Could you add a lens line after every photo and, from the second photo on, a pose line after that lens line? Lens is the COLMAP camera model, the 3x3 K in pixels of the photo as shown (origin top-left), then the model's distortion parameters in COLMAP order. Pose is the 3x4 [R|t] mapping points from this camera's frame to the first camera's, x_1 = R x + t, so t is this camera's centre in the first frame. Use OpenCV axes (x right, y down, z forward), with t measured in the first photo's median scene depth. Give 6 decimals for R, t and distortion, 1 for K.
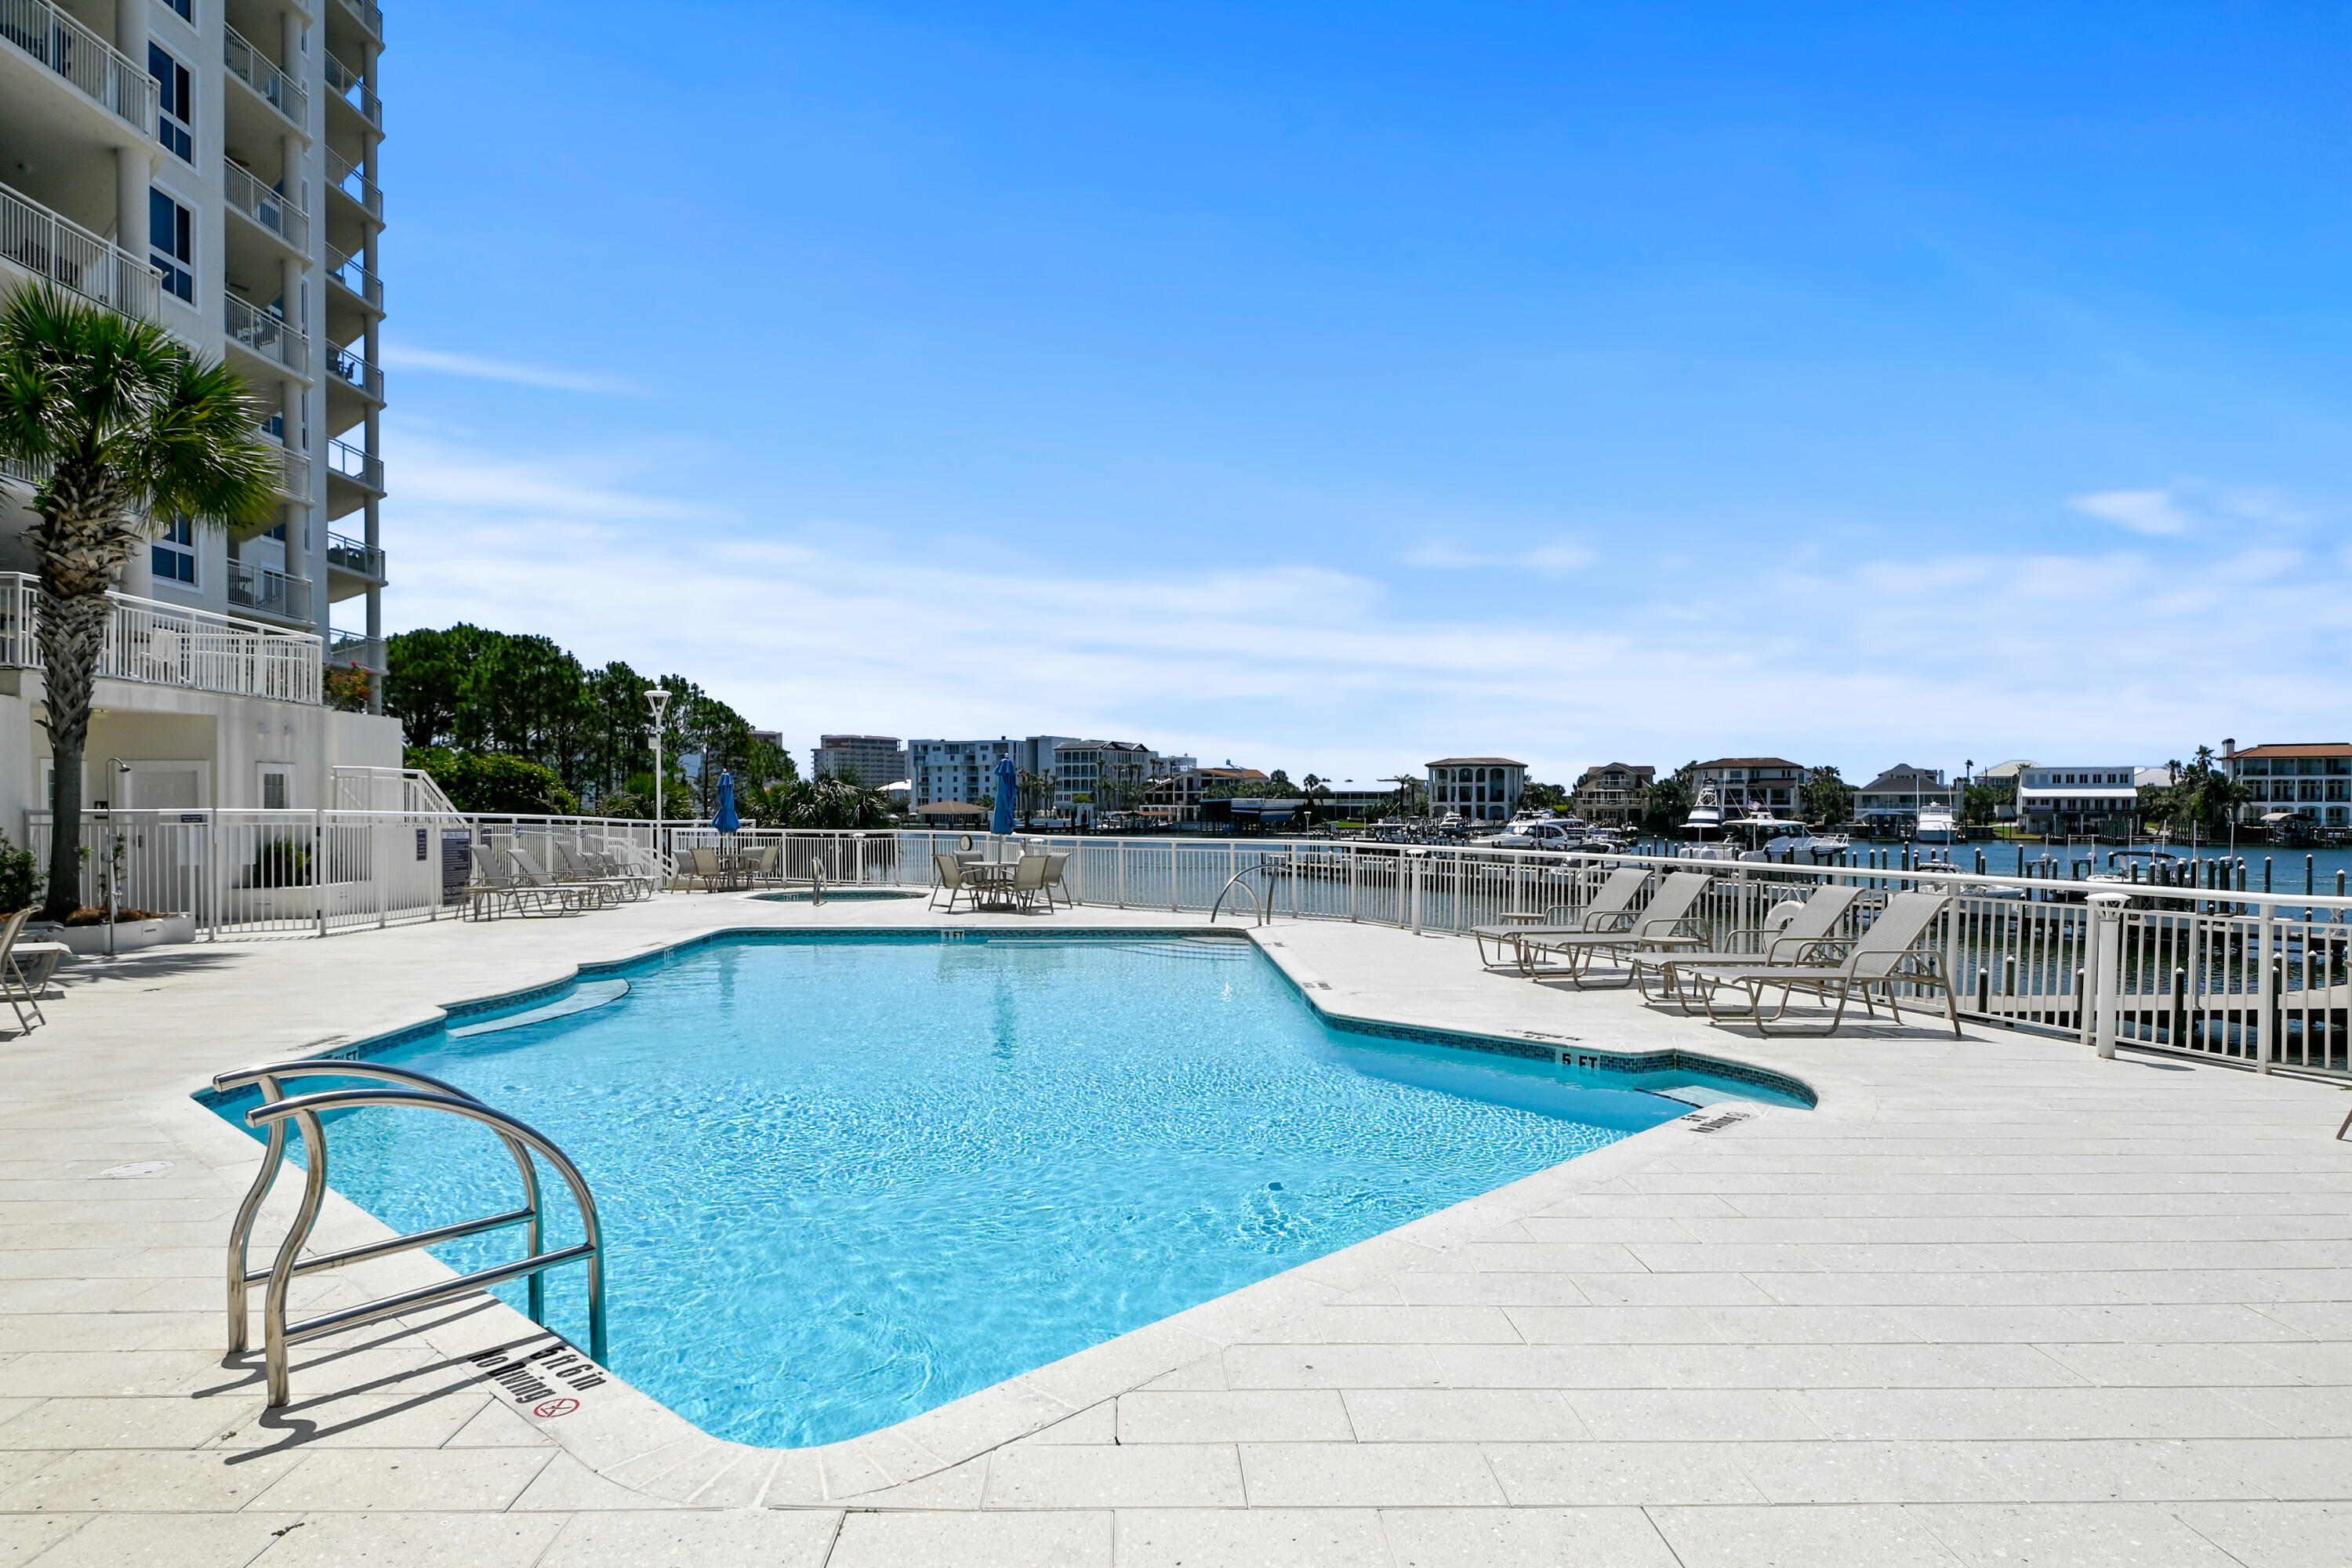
lens RADIAL K [[1352.3, 0, 1174.8], [0, 1352.3, 848.3], [0, 0, 1]] dist [-0.029020, -0.001972]
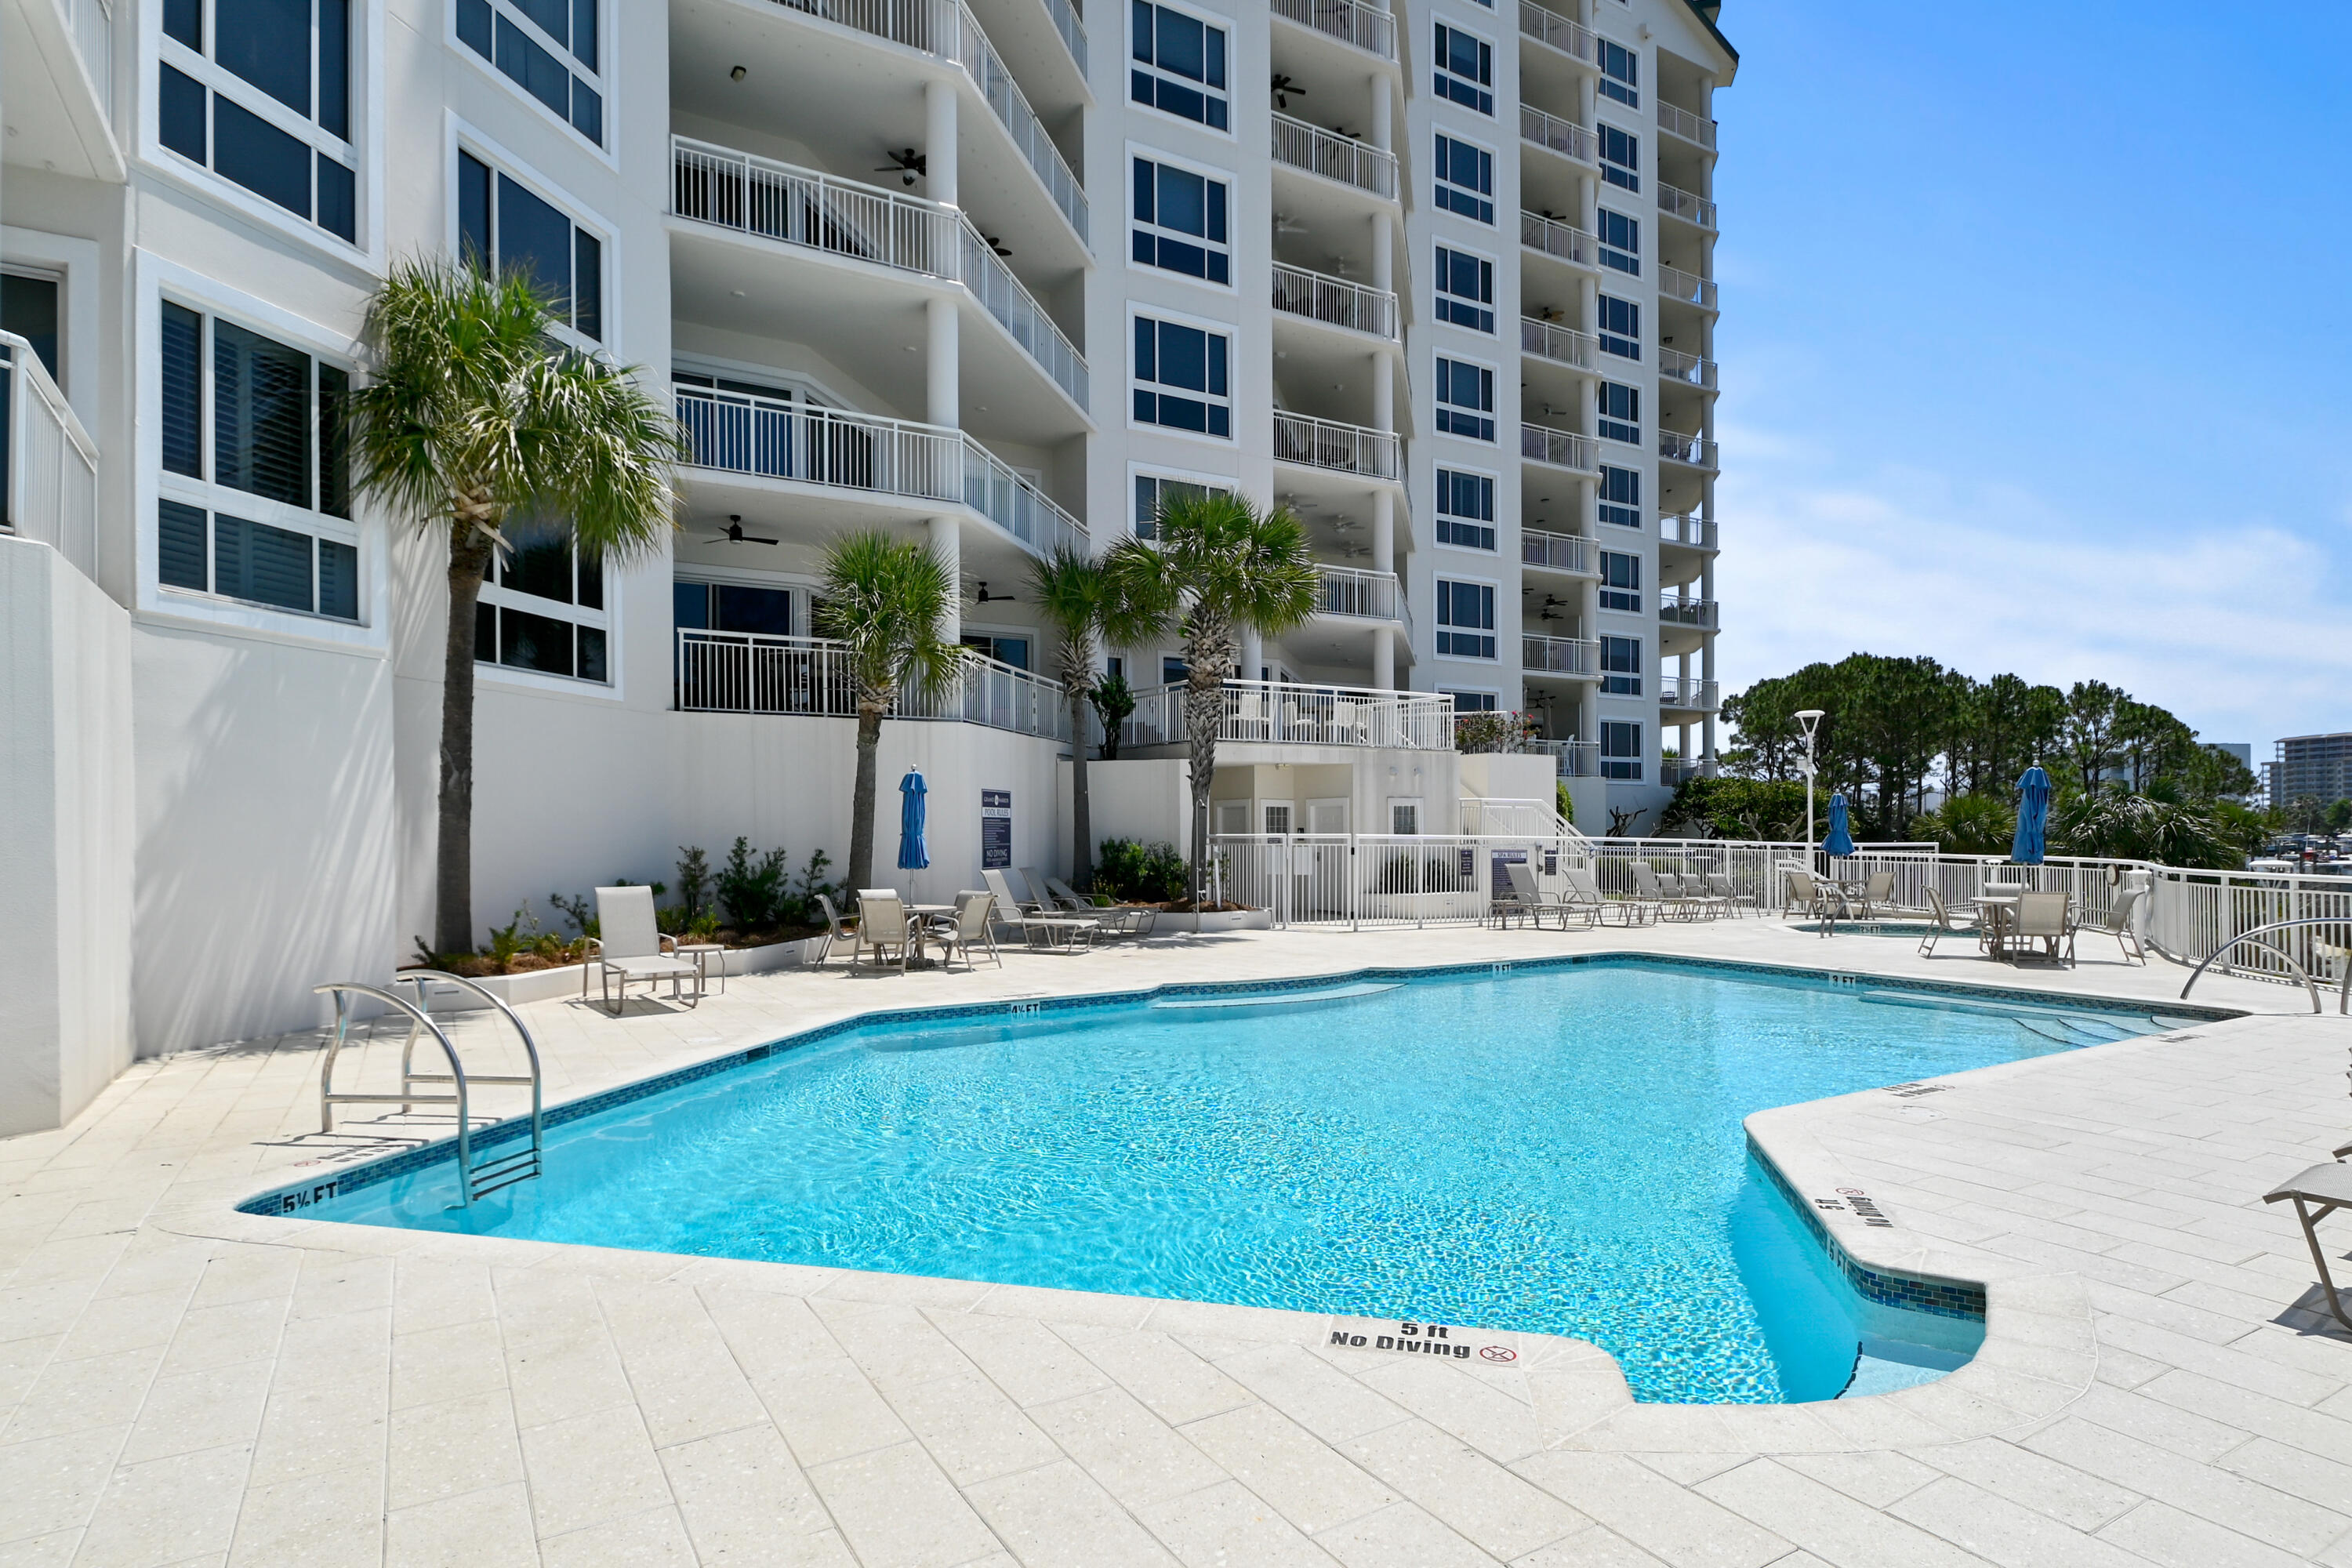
lens RADIAL K [[1272.2, 0, 1174.7], [0, 1272.2, 835.7], [0, 0, 1]] dist [-0.000559, 0.000035]
pose [[0.490967, -0.000476, -0.871178, 0.141651], [-0.020797, 0.999708, -0.012267, -0.003672], [0.870930, 0.024141, 0.490814, 0.099196]]
